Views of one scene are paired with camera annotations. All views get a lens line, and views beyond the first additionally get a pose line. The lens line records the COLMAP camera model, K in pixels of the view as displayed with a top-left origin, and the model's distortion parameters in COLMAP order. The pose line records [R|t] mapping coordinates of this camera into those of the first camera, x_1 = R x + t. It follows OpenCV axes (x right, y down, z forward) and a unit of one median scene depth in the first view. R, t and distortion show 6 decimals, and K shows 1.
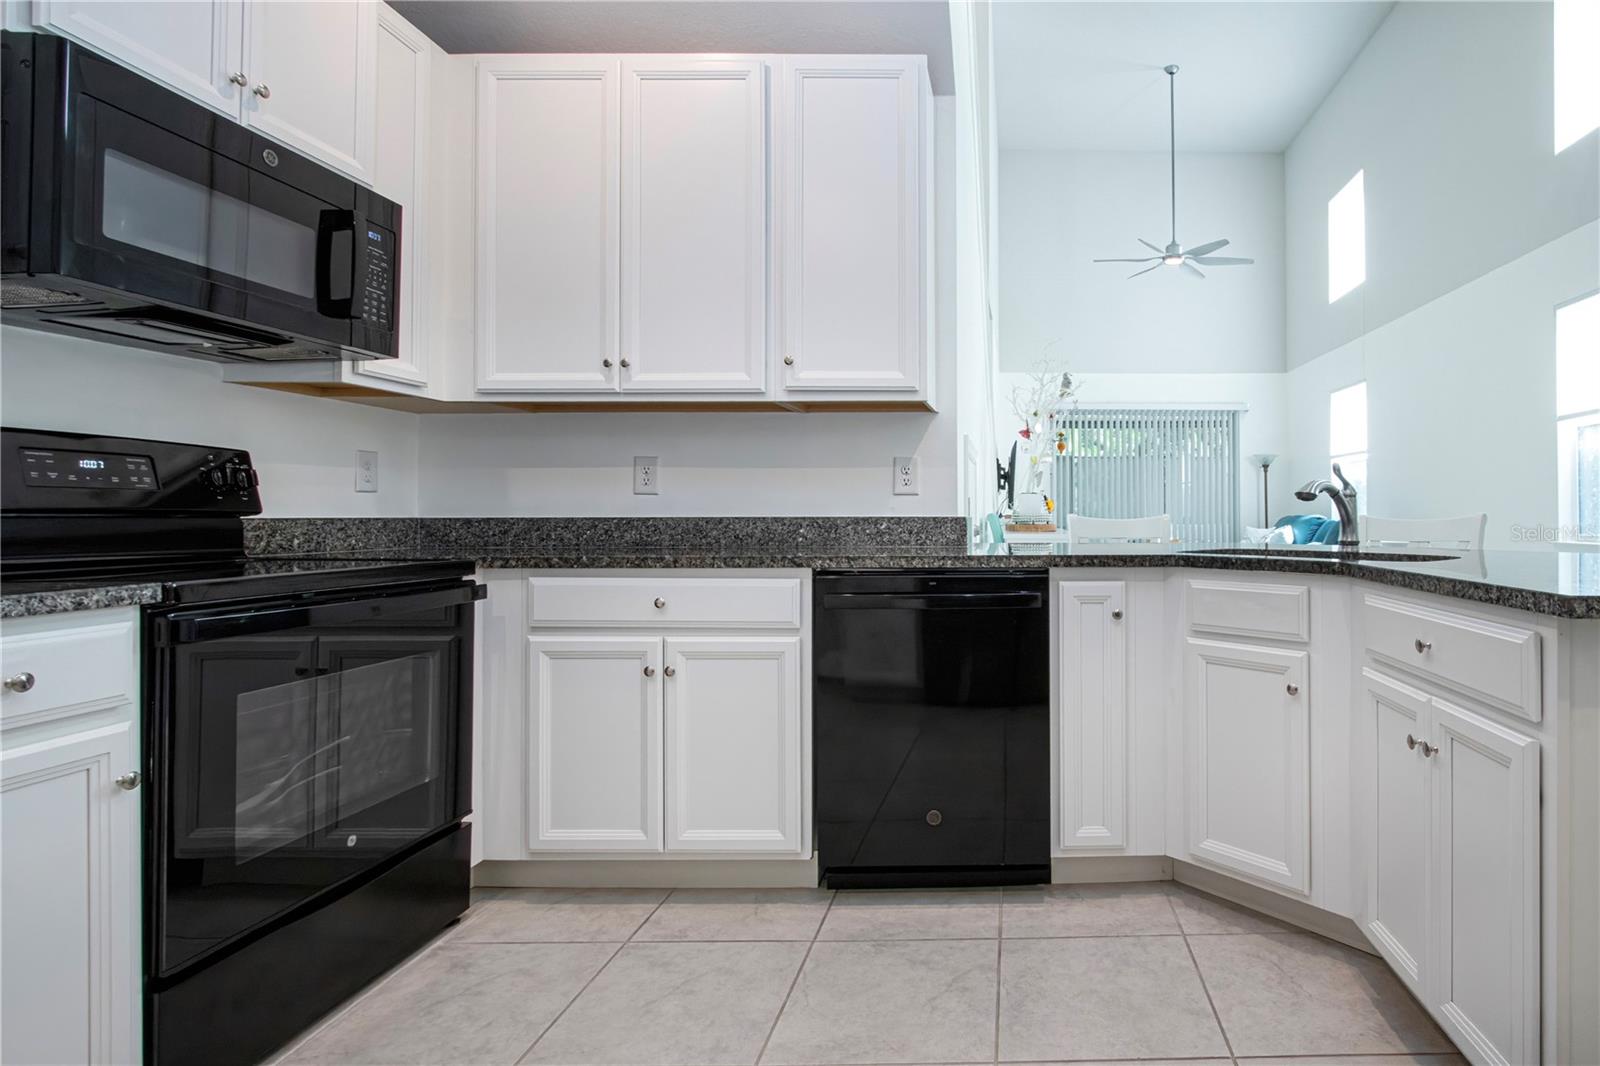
lens RADIAL K [[809.7, 0, 1043.3], [0, 809.7, 493.4], [0, 0, 1]] dist [-0.011089, -0.000695]
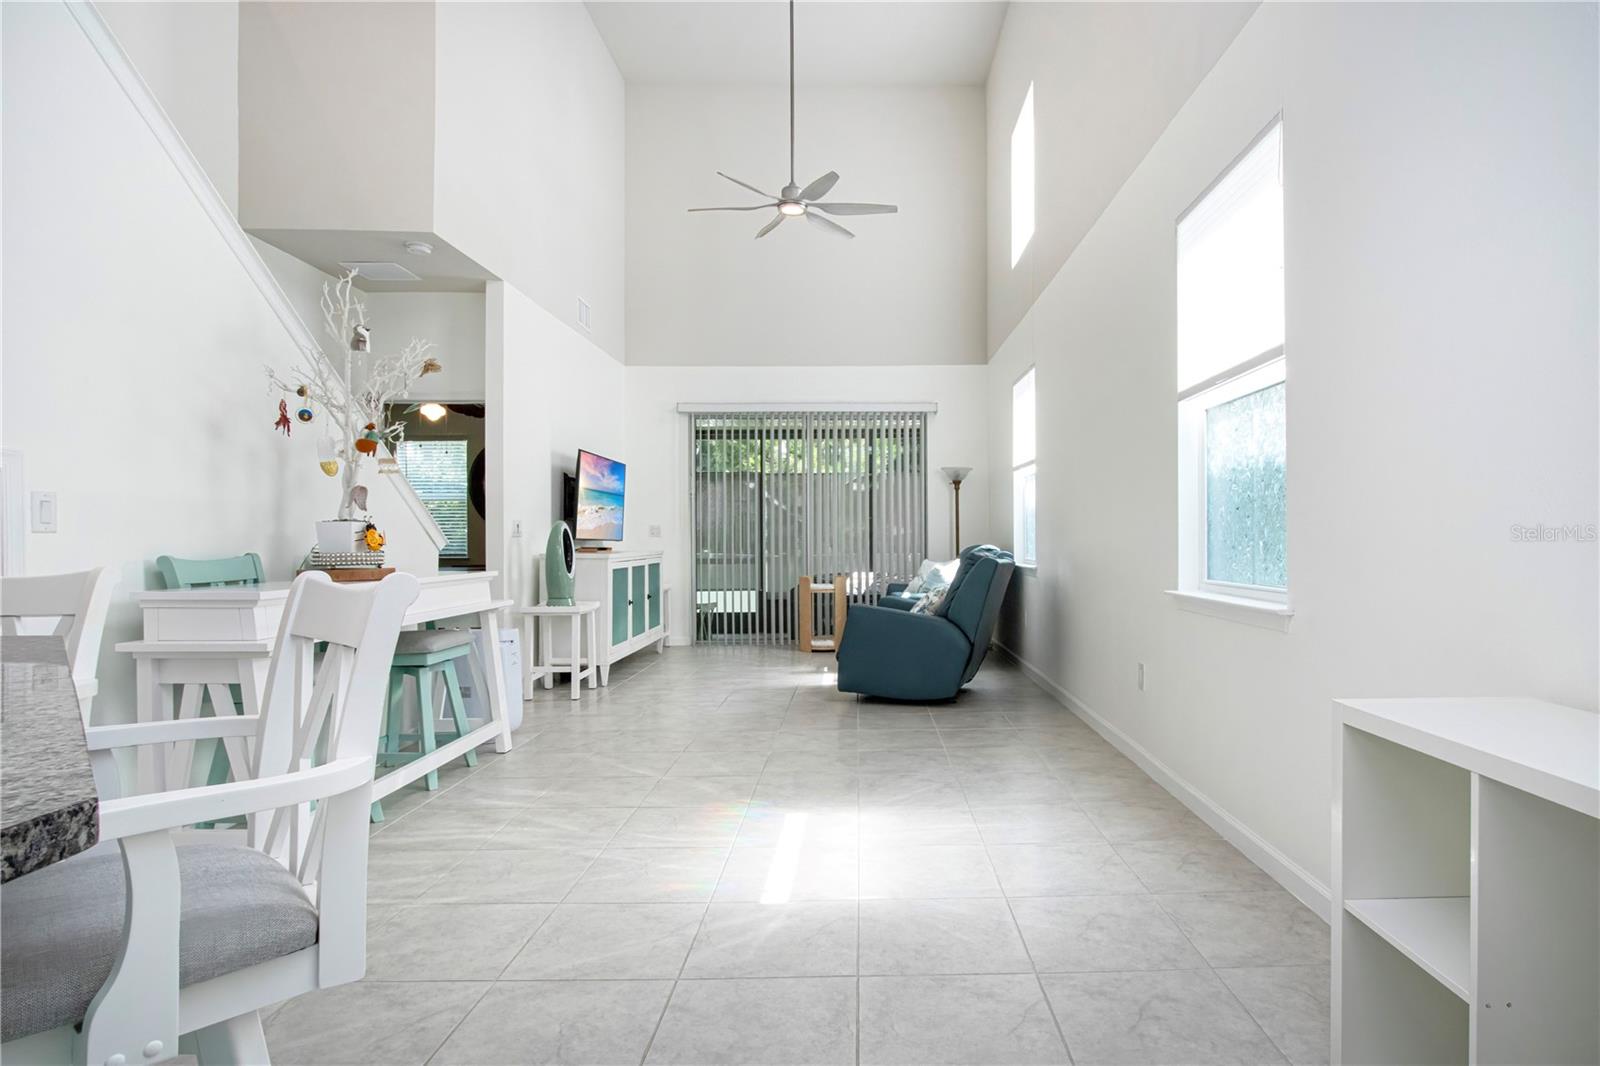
lens RADIAL K [[854.0, 0, 893.0], [0, 854.0, 535.9], [0, 0, 1]] dist [-0.018746, 0.004552]
pose [[0.999917, -0.005495, -0.011632, 0.867459], [0.005752, 0.999737, 0.022186, -0.002081], [0.011507, -0.022251, 0.999686, 0.673511]]
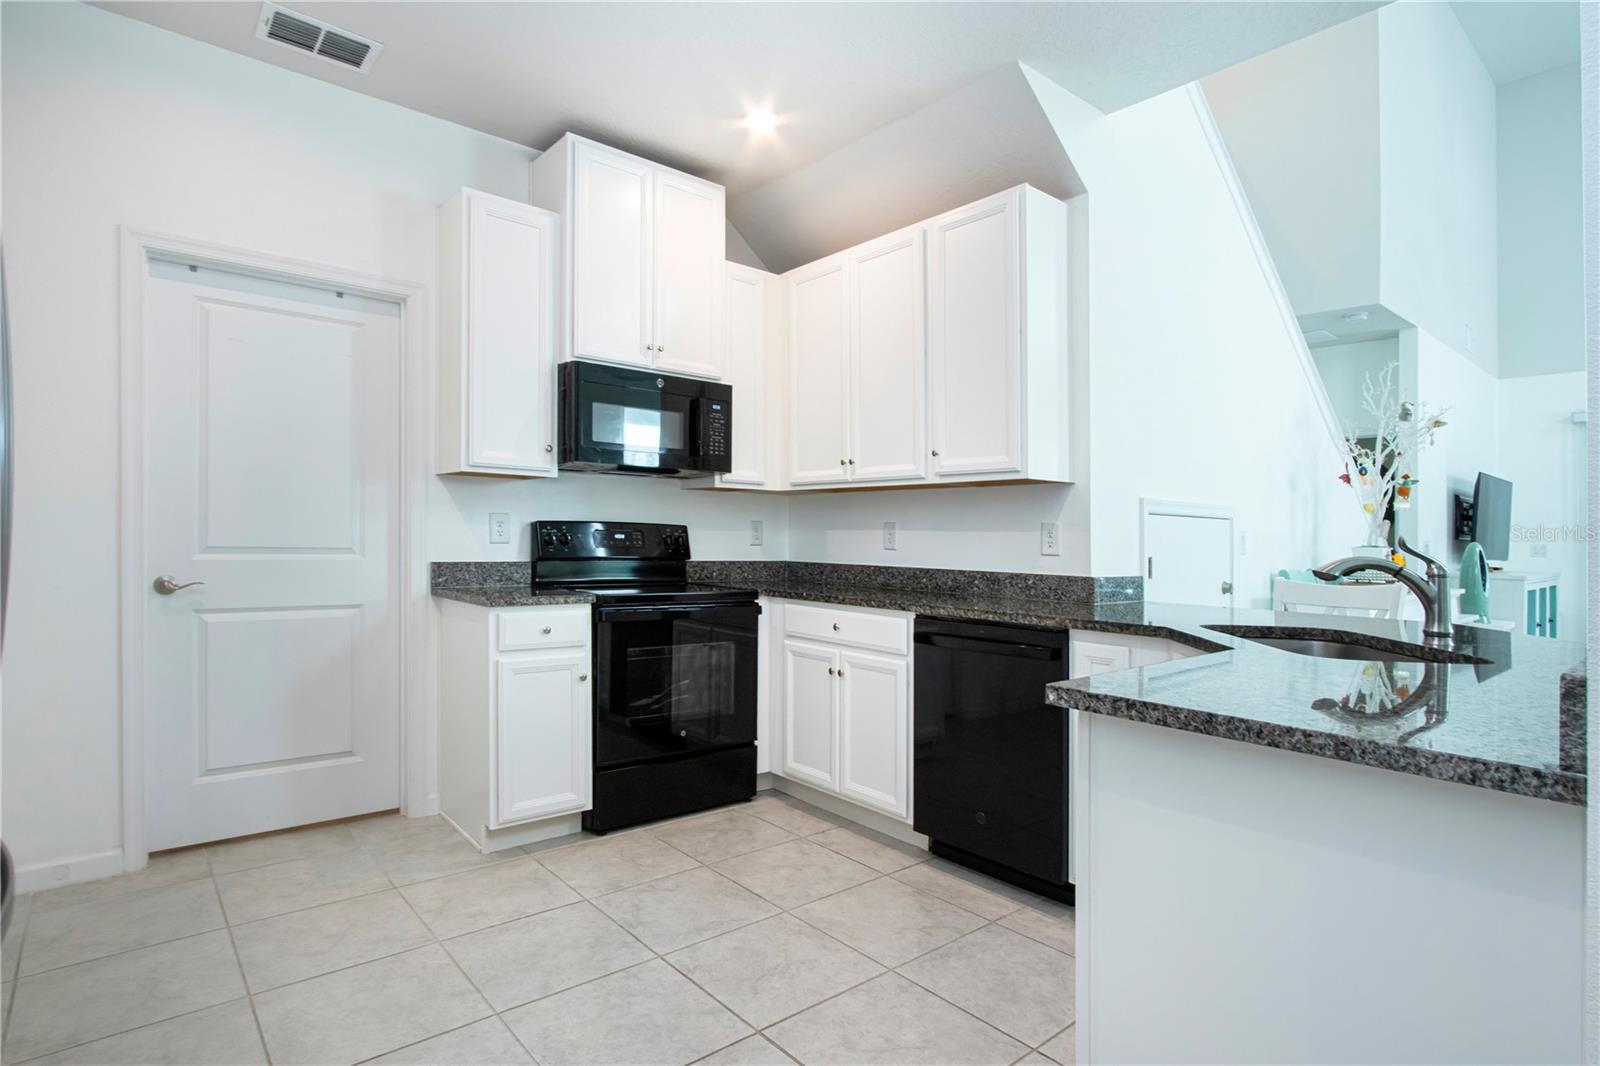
lens RADIAL K [[854.0, 0, 817.3], [0, 854.0, 536.9], [0, 0, 1]] dist [-0.018746, 0.004552]
pose [[0.627119, 0.013348, -0.778809, 0.639153], [-0.000824, 0.999864, 0.016473, -0.049918], [0.778923, -0.009689, 0.627045, -0.021370]]
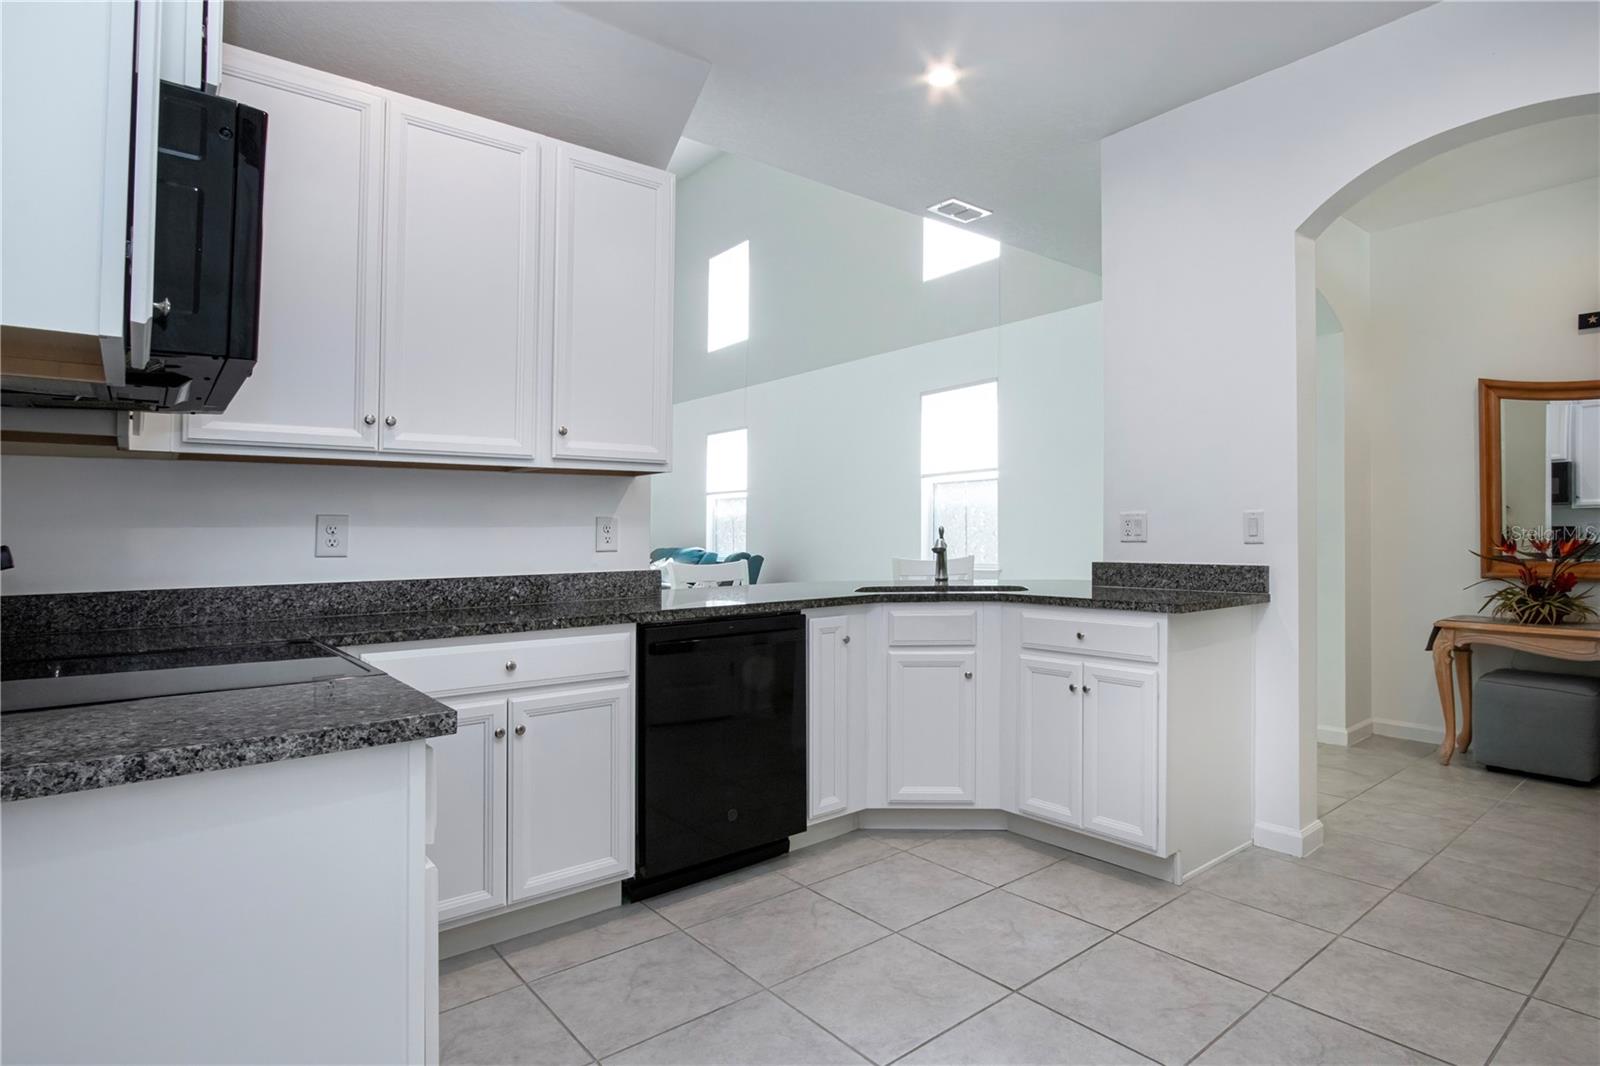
lens RADIAL K [[854.0, 0, 907.4], [0, 854.0, 515.7], [0, 0, 1]] dist [-0.018746, 0.004552]
pose [[0.754260, 0.006305, 0.656545, -0.697859], [-0.006252, 0.999978, -0.002420, -0.051698], [-0.656546, -0.002280, 0.754283, -0.146861]]
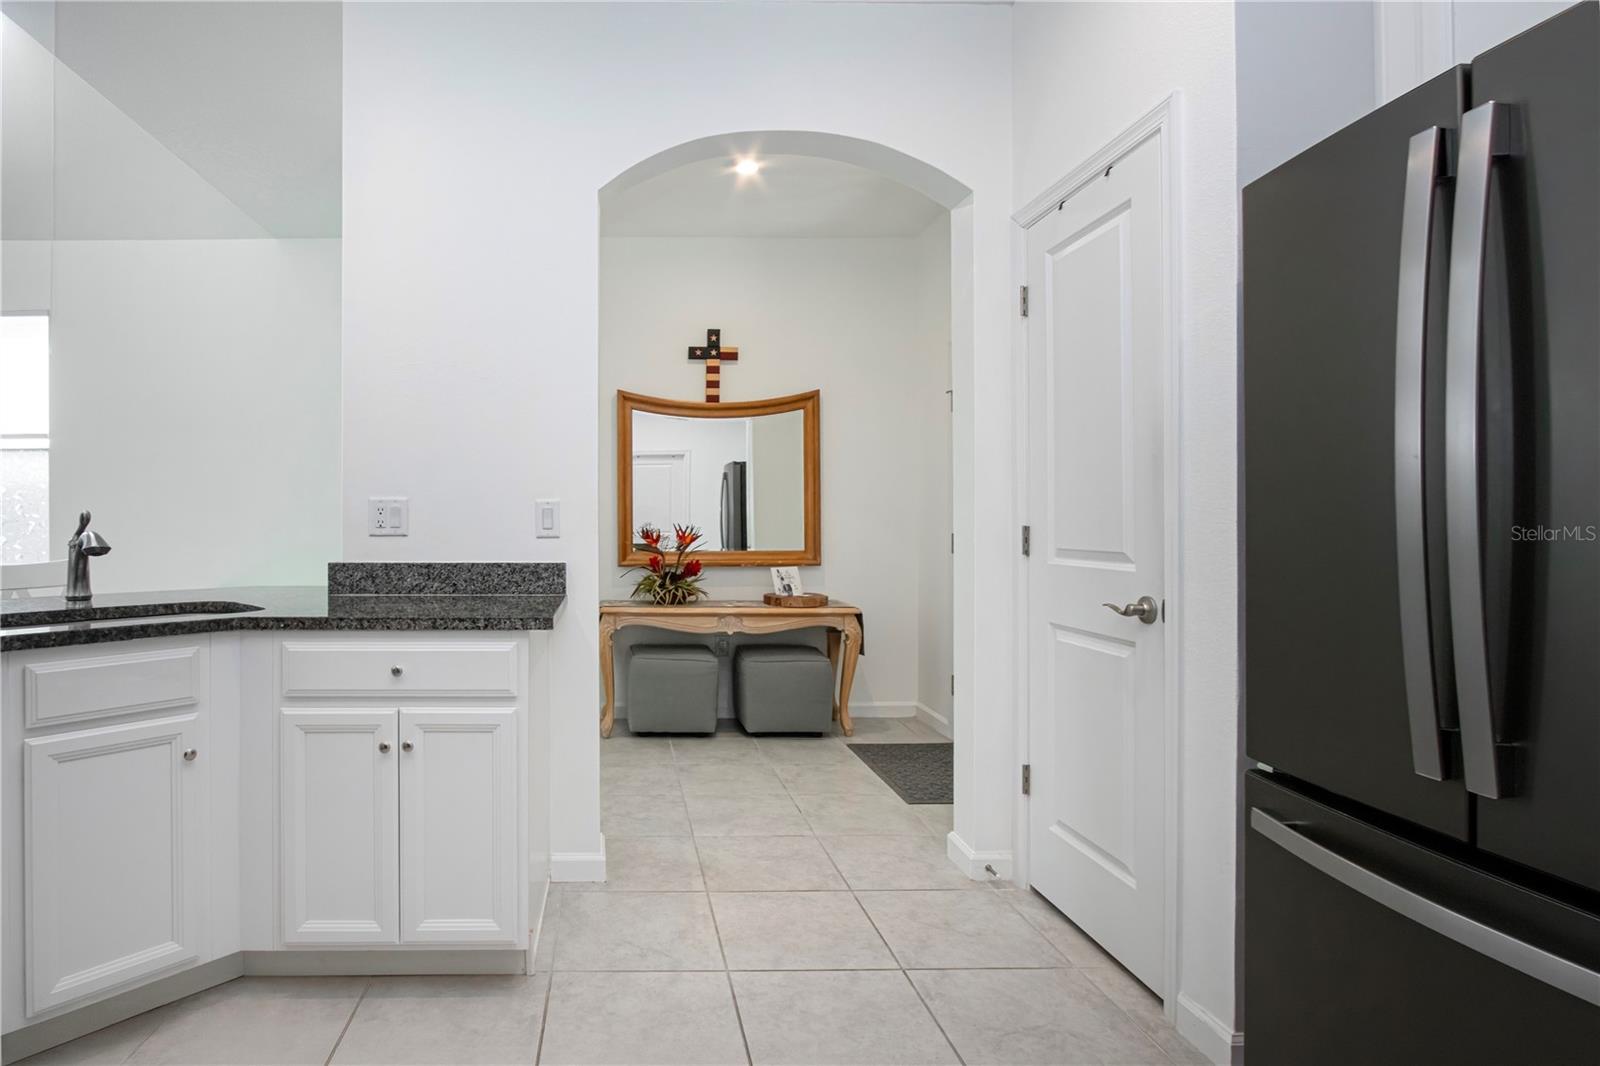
lens RADIAL K [[789.3, 0, 624.1], [0, 789.3, 533.4], [0, 0, 1]] dist [-0.015080, 0.002868]
pose [[0.016386, -0.014243, 0.999764, -0.491353], [-0.023285, 0.999622, 0.014623, -0.038903], [-0.999595, -0.023519, 0.016048, 0.368280]]
